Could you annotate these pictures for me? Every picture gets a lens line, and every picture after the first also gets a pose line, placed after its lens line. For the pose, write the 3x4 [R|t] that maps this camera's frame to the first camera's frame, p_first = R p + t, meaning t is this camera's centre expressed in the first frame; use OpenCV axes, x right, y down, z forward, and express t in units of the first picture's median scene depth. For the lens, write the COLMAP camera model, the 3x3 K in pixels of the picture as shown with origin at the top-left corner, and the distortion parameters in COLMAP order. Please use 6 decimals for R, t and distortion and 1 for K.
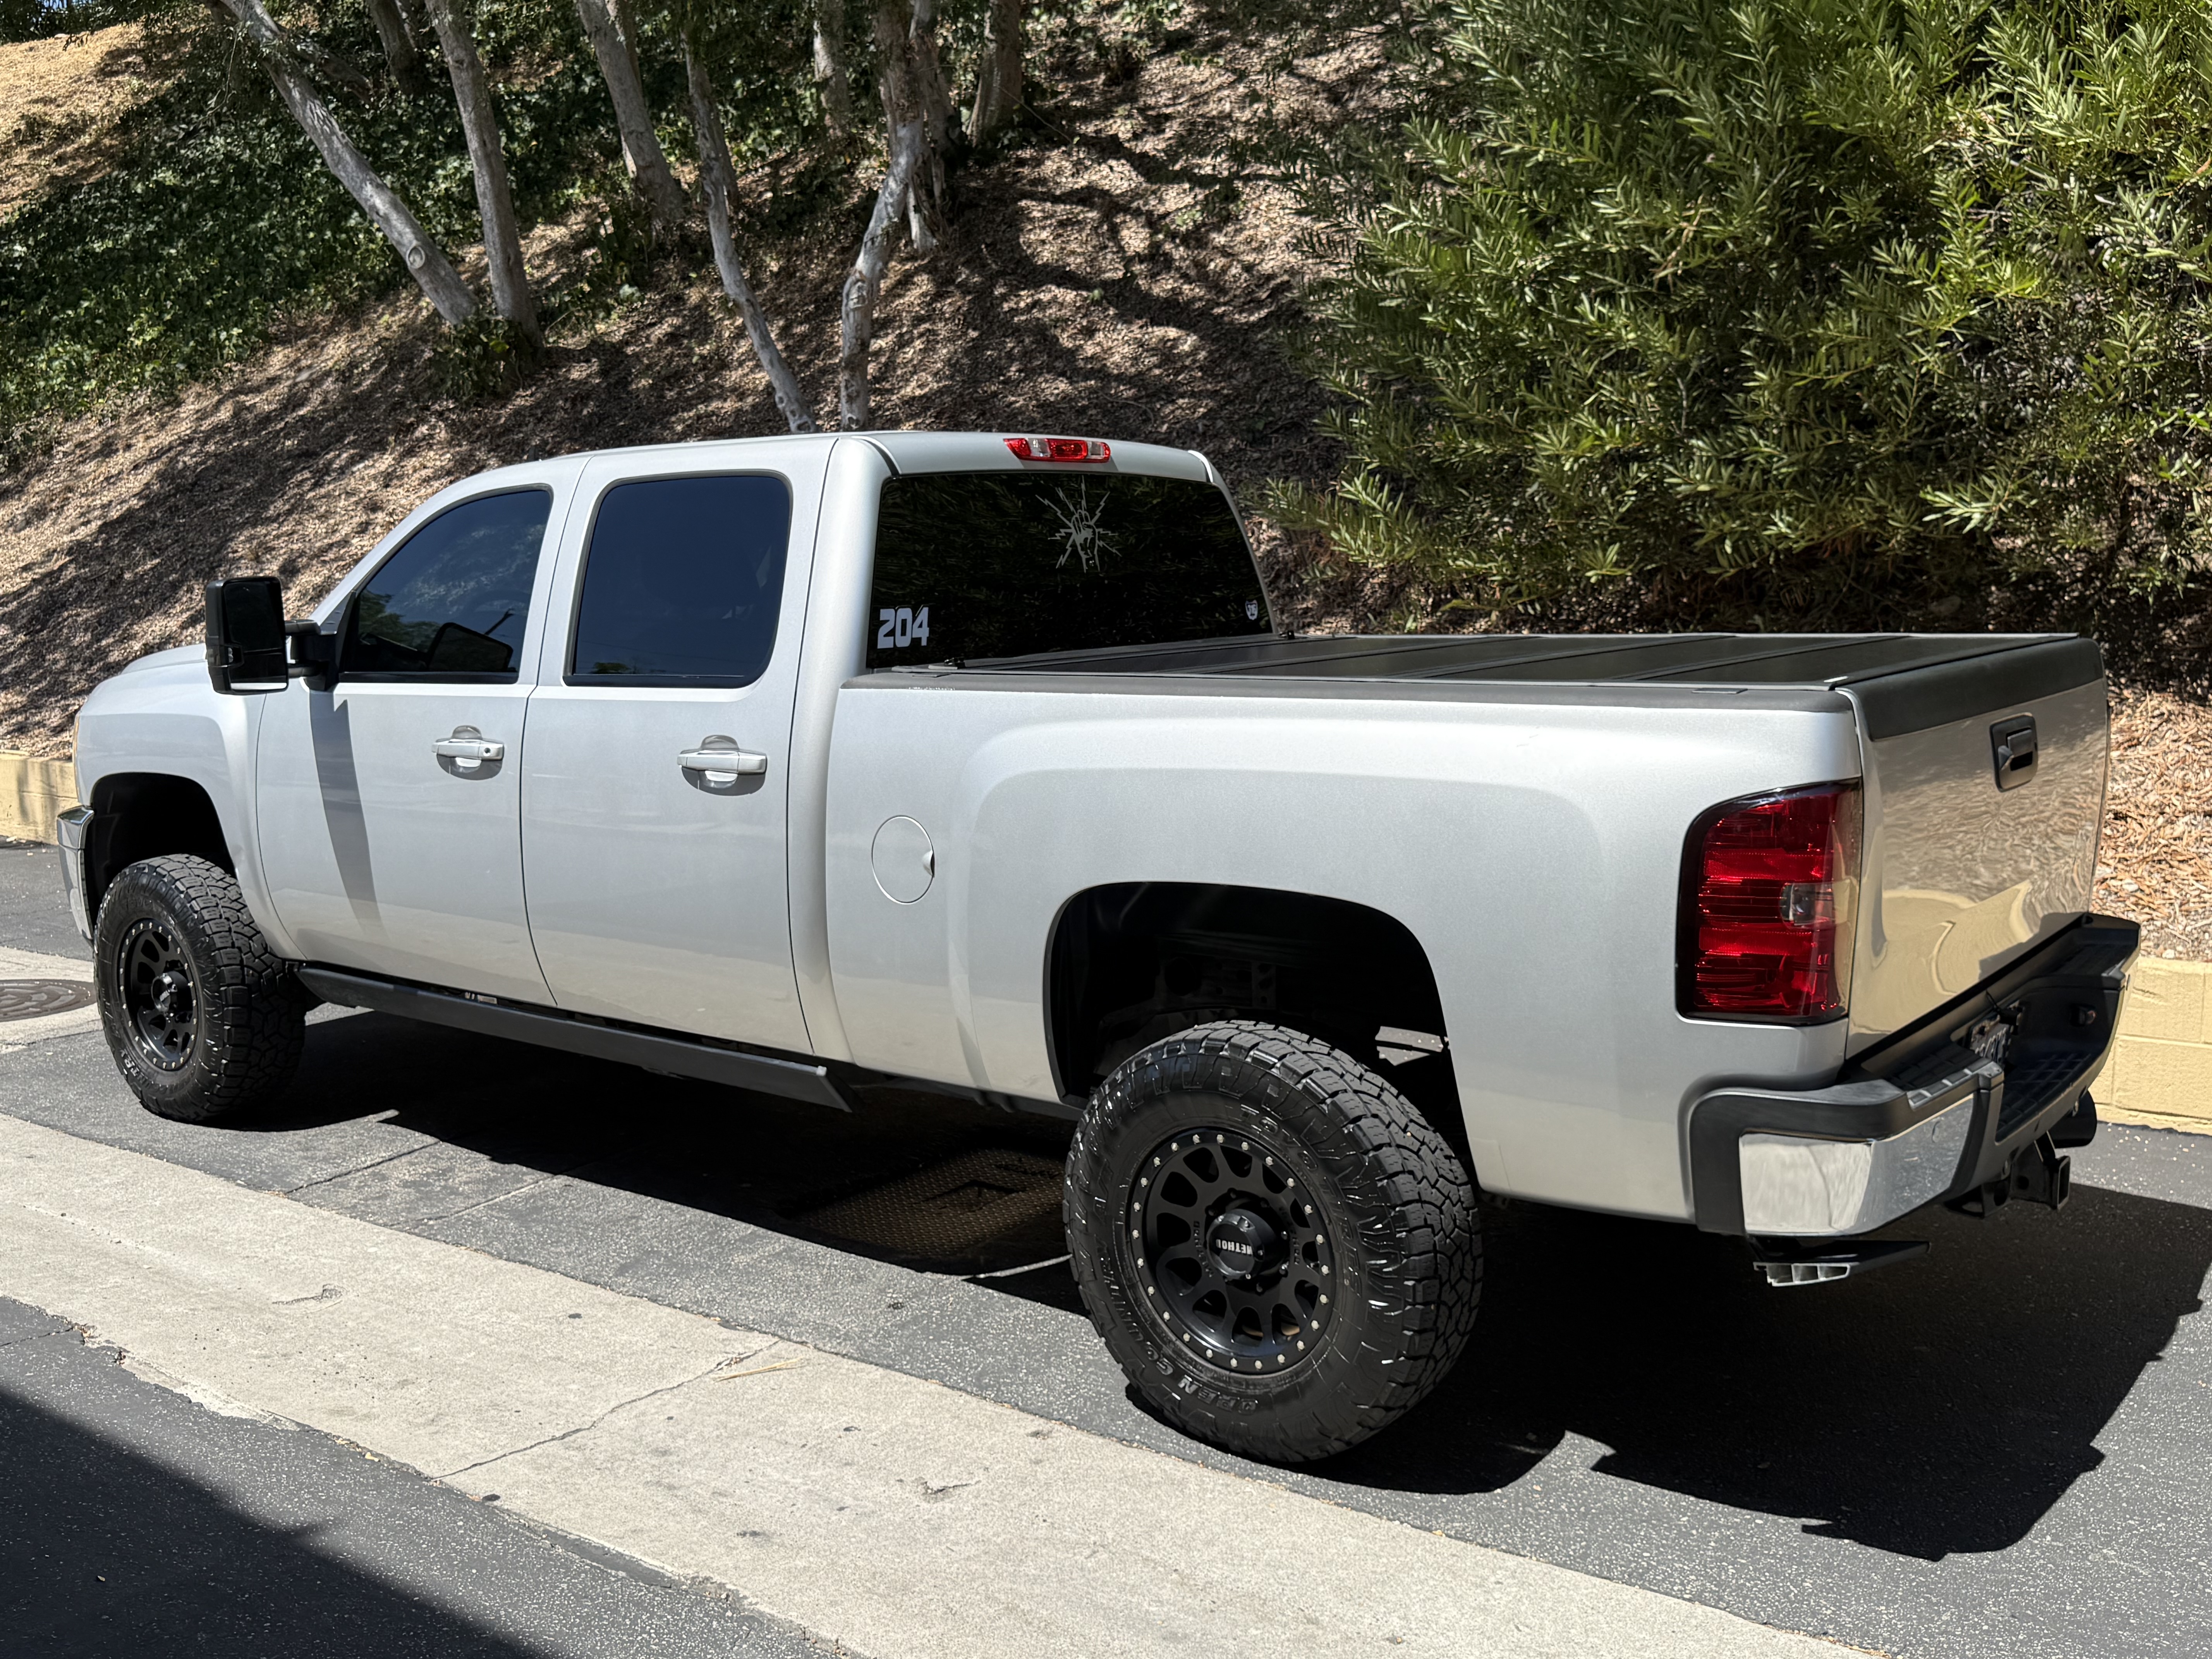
lens RADIAL K [[2072.9, 0, 1132.7], [0, 2072.9, 831.8], [0, 0, 1]] dist [0.069601, -0.171126]
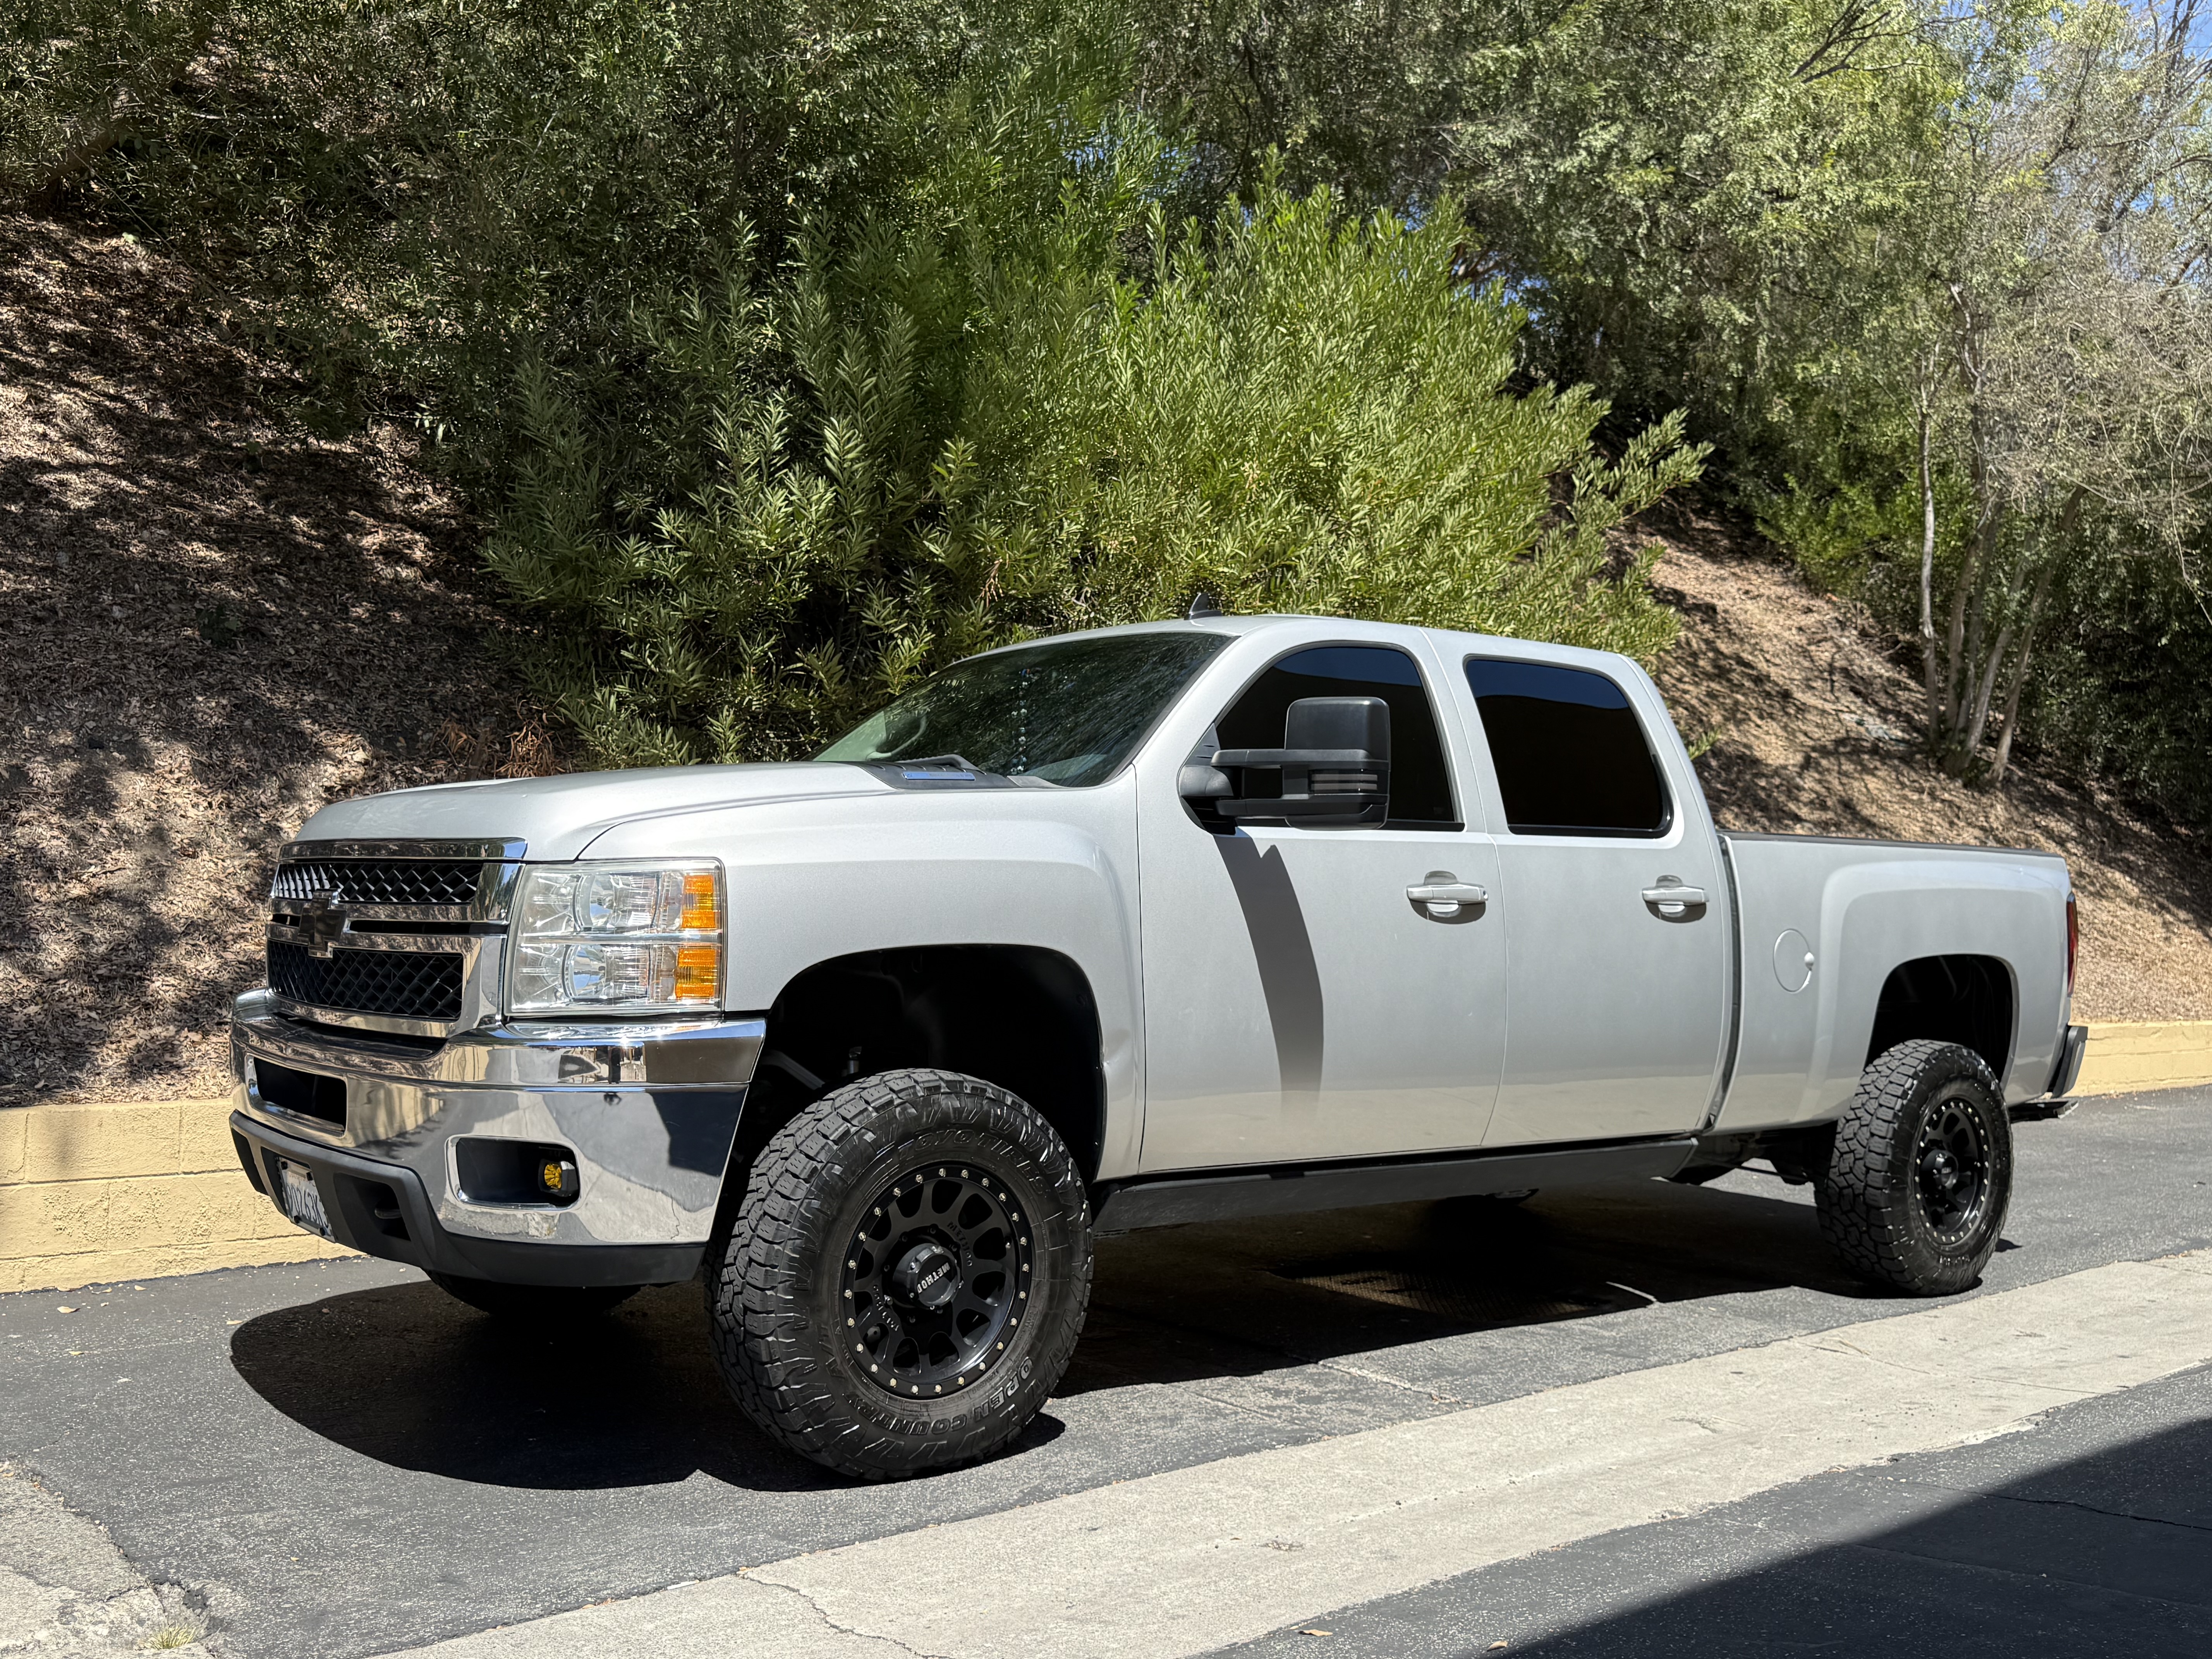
lens RADIAL K [[1949.5, 0, 1106.0], [0, 1949.5, 829.5], [0, 0, 1]] dist [0.078092, -0.168661]
pose [[0.259517, 0.060537, 0.963839, -1.083484], [0.107247, 0.990054, -0.091060, -0.001911], [-0.959765, 0.127001, 0.250443, 0.783209]]
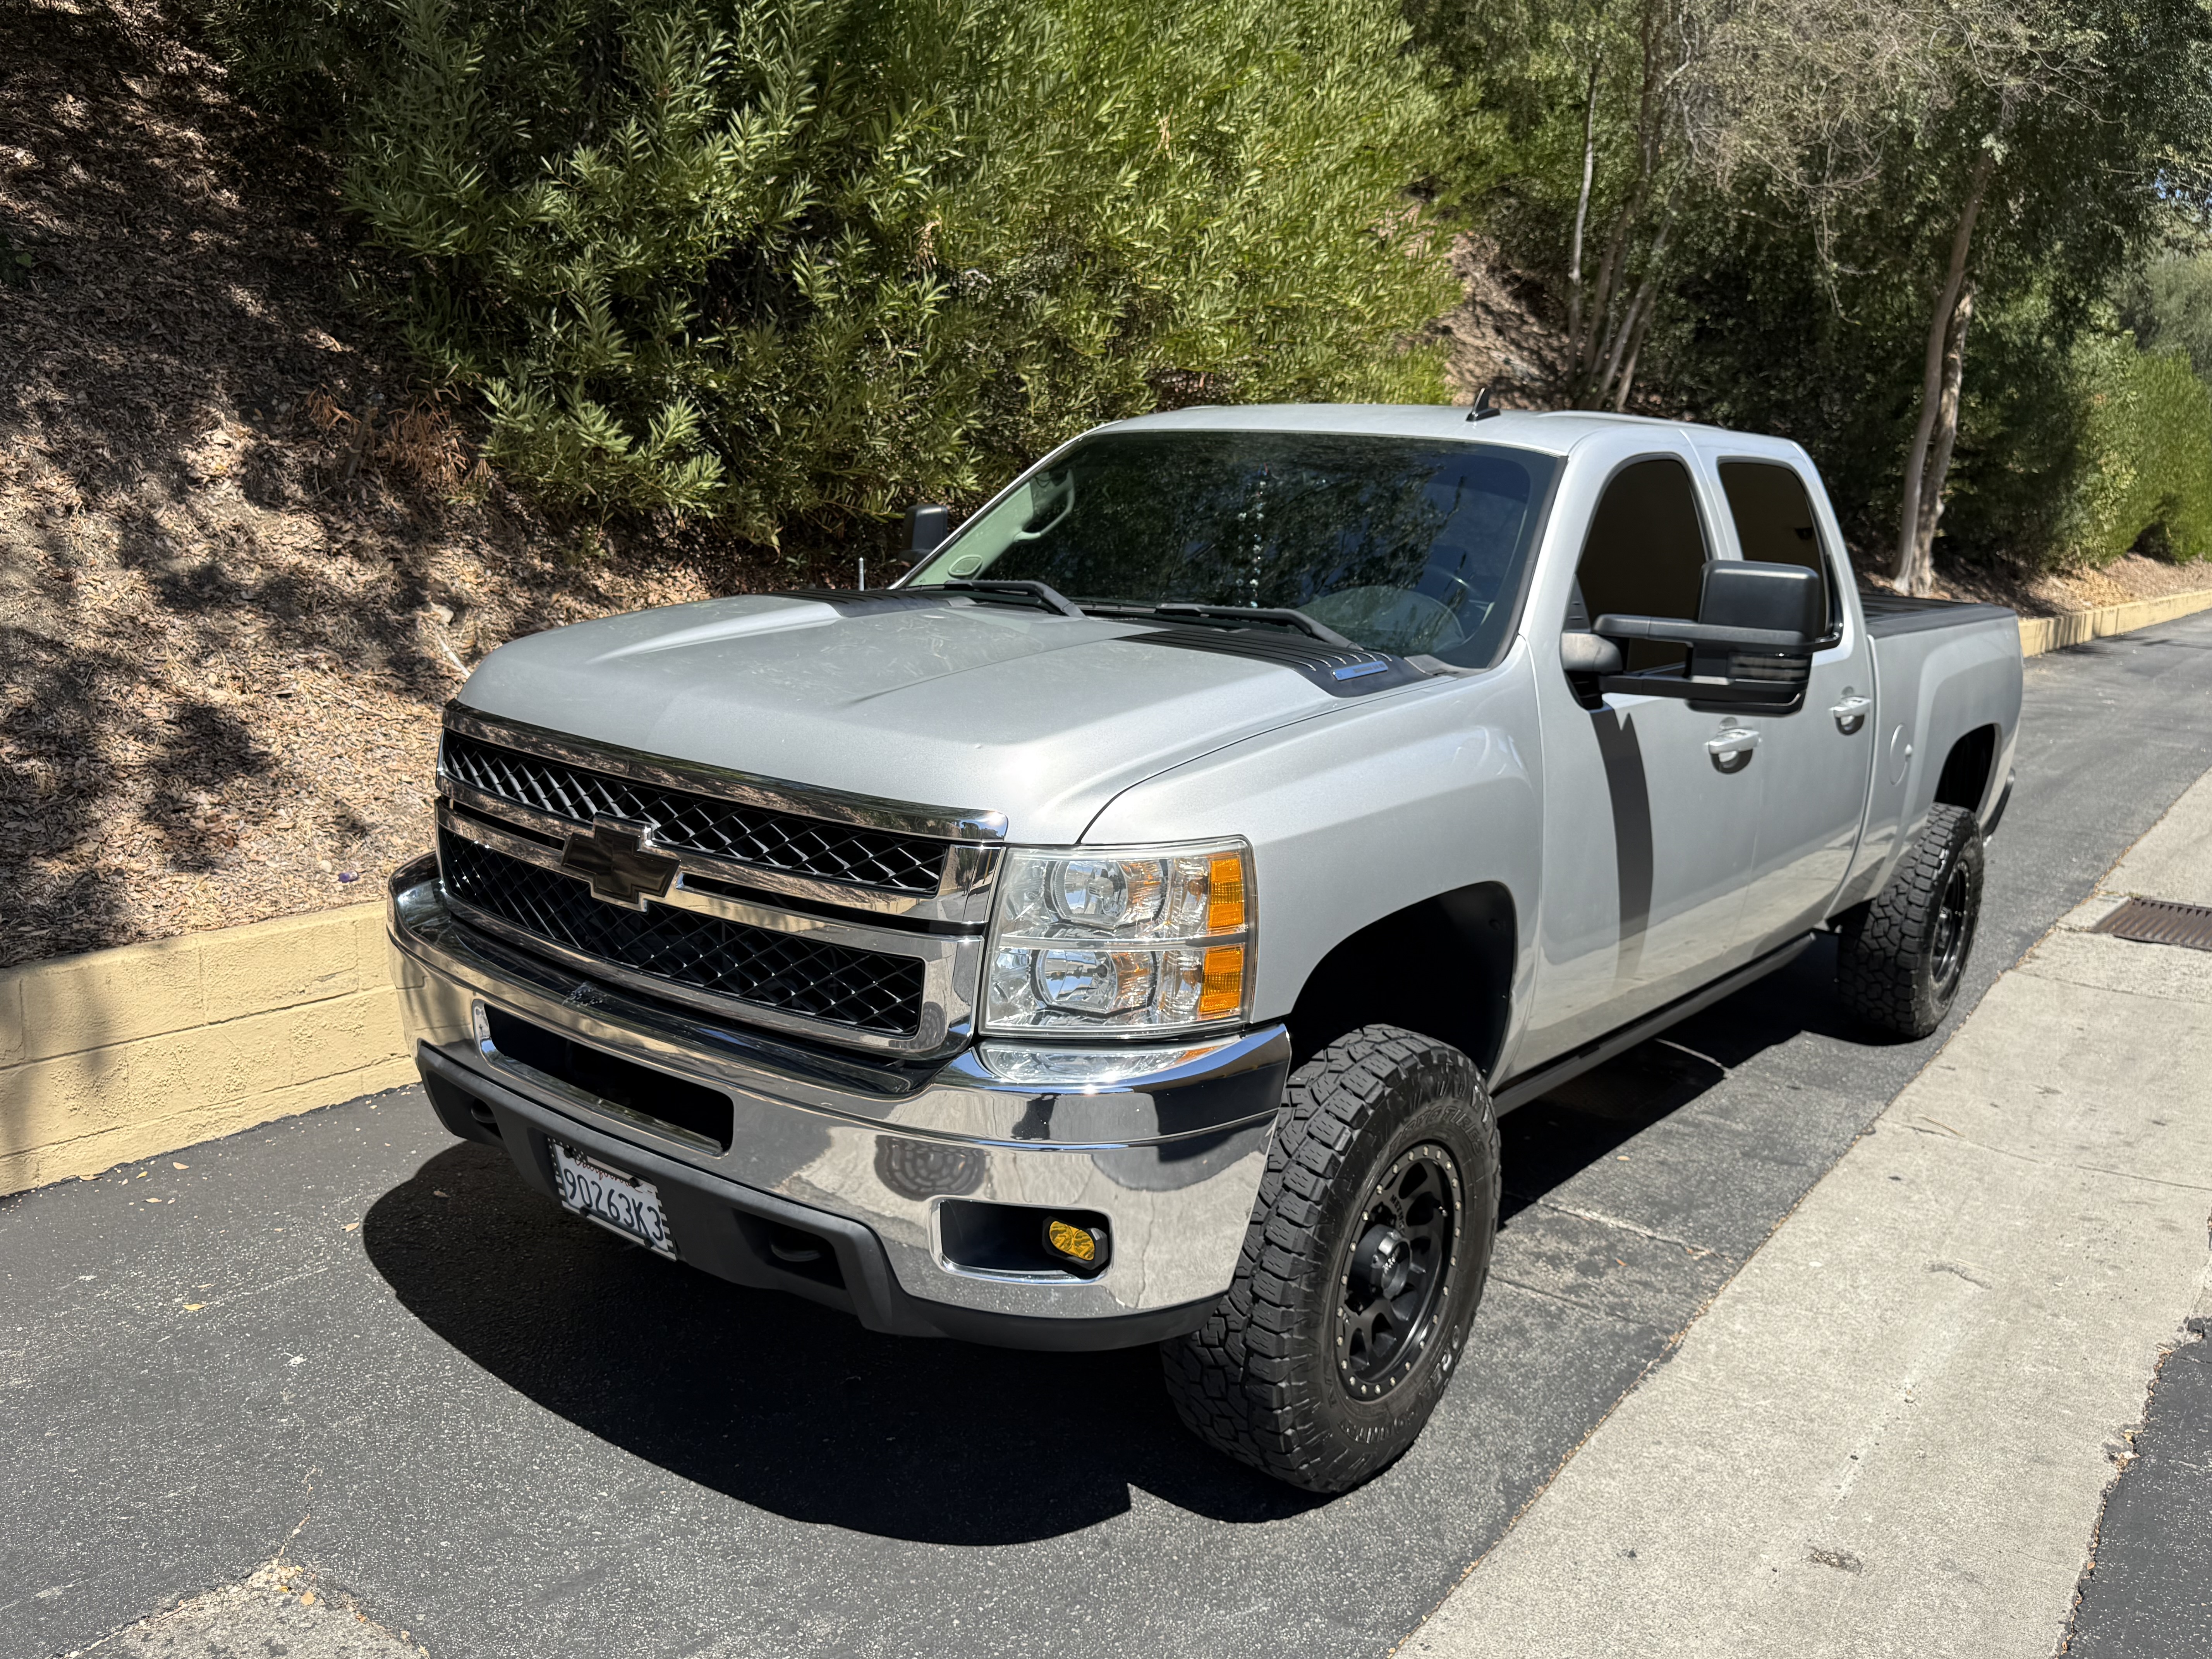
lens RADIAL K [[1765.8, 0, 1098.0], [0, 1765.8, 819.1], [0, 0, 1]] dist [0.041679, -0.085799]
pose [[0.037409, -0.168614, 0.984972, -0.956181], [0.087263, 0.982448, 0.164868, -0.138181], [-0.995483, 0.079785, 0.051466, 1.063240]]
